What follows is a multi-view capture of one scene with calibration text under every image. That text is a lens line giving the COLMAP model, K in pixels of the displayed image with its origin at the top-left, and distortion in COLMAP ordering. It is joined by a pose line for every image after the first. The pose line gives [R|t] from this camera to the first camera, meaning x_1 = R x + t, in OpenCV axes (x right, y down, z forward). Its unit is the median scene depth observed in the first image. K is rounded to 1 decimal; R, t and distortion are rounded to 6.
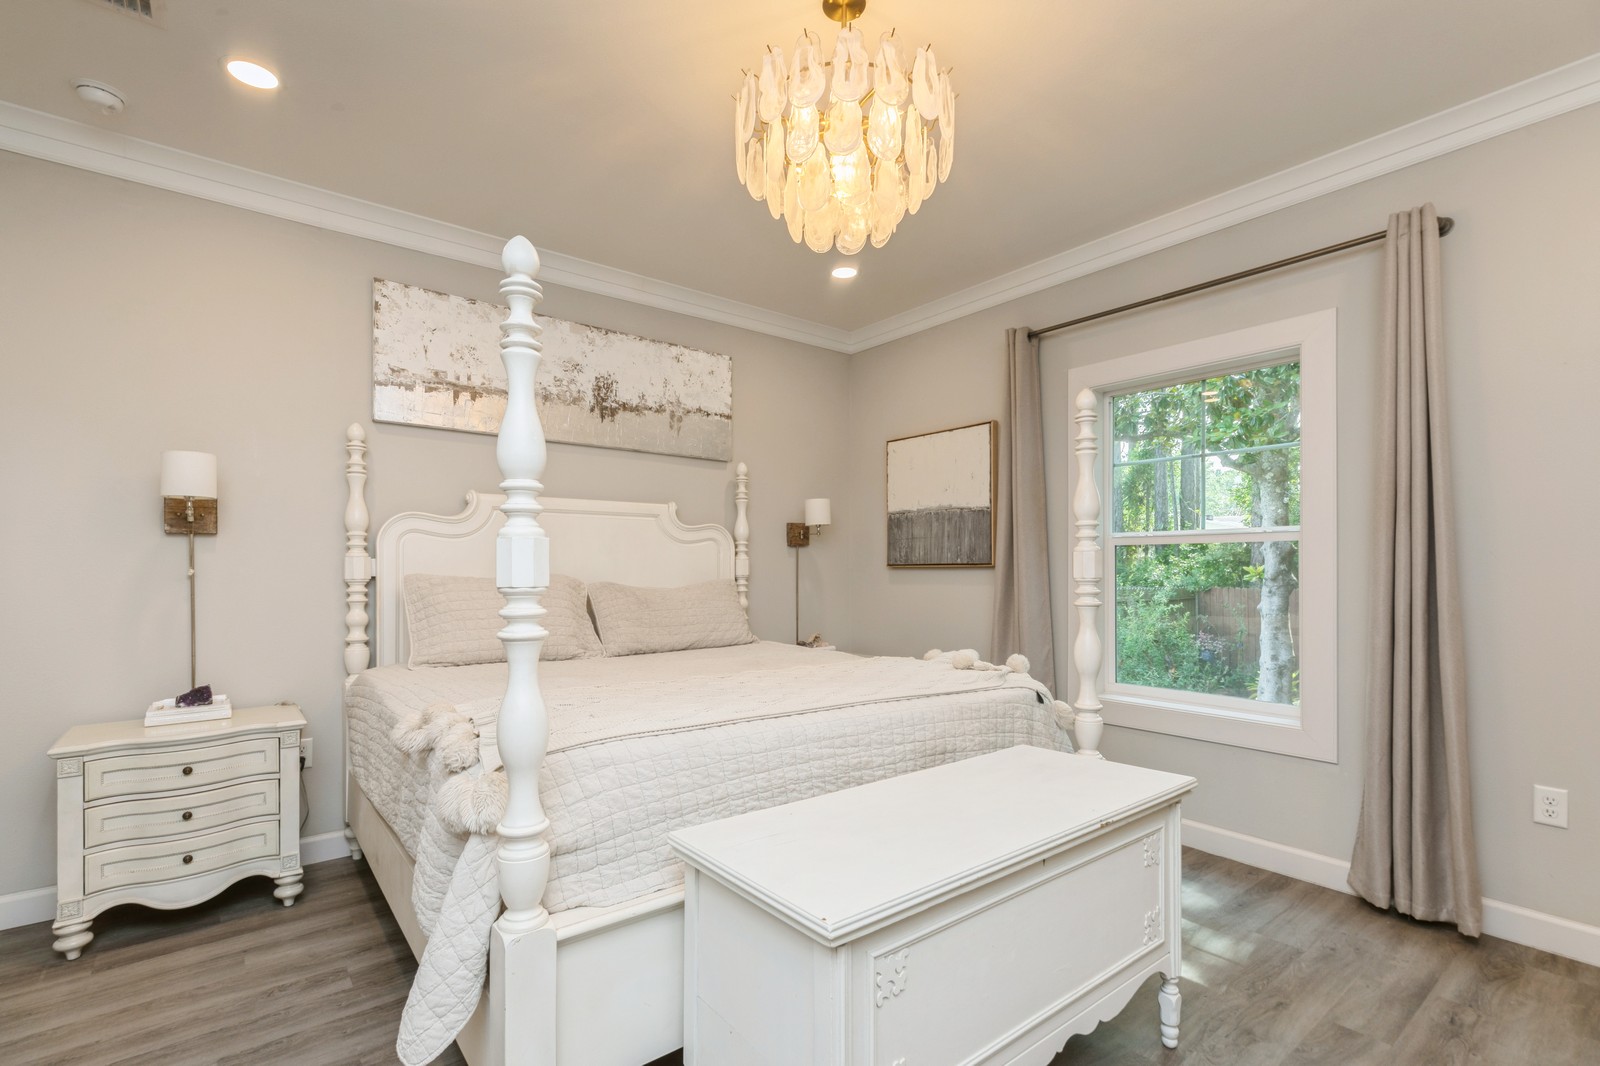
lens RADIAL K [[726.1, 0, 792.9], [0, 726.1, 555.4], [0, 0, 1]] dist [0.006034, -0.000012]
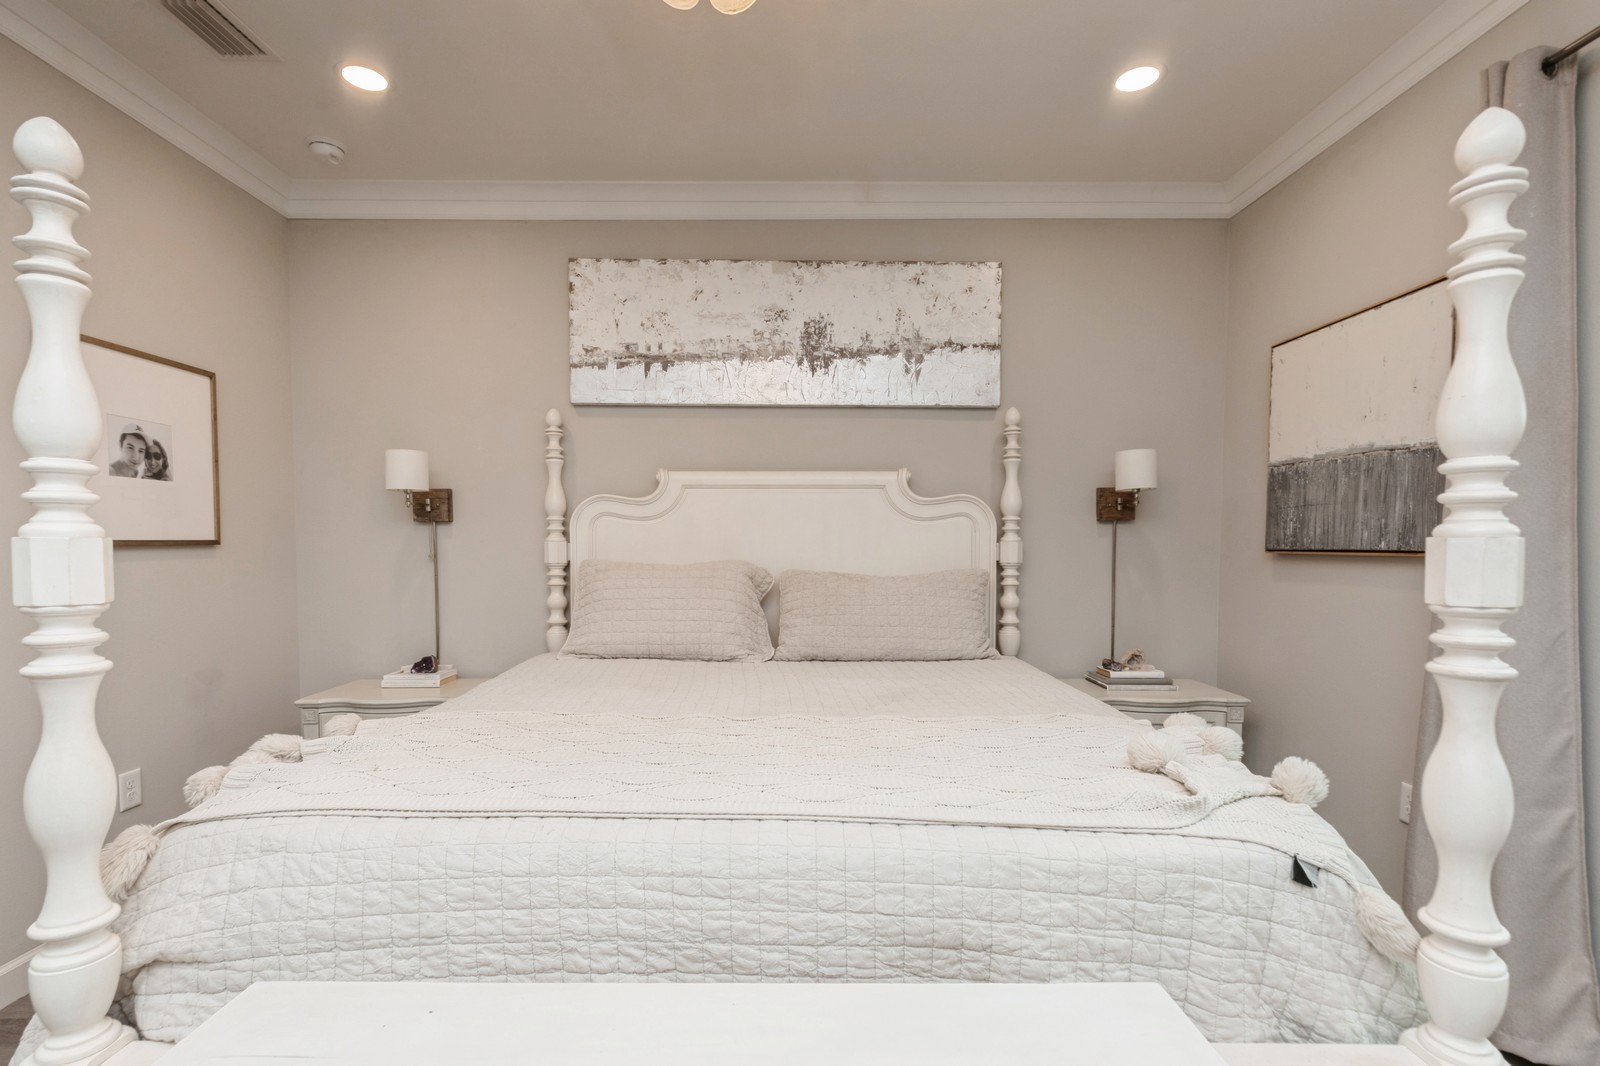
lens RADIAL K [[743.8, 0, 799.2], [0, 743.8, 564.3], [0, 0, 1]] dist [0.005781, 0.000381]
pose [[0.789537, 0.021774, -0.613317, 0.277119], [0.009222, 0.998837, 0.047332, -0.010756], [0.613634, -0.043027, 0.788417, 0.347525]]
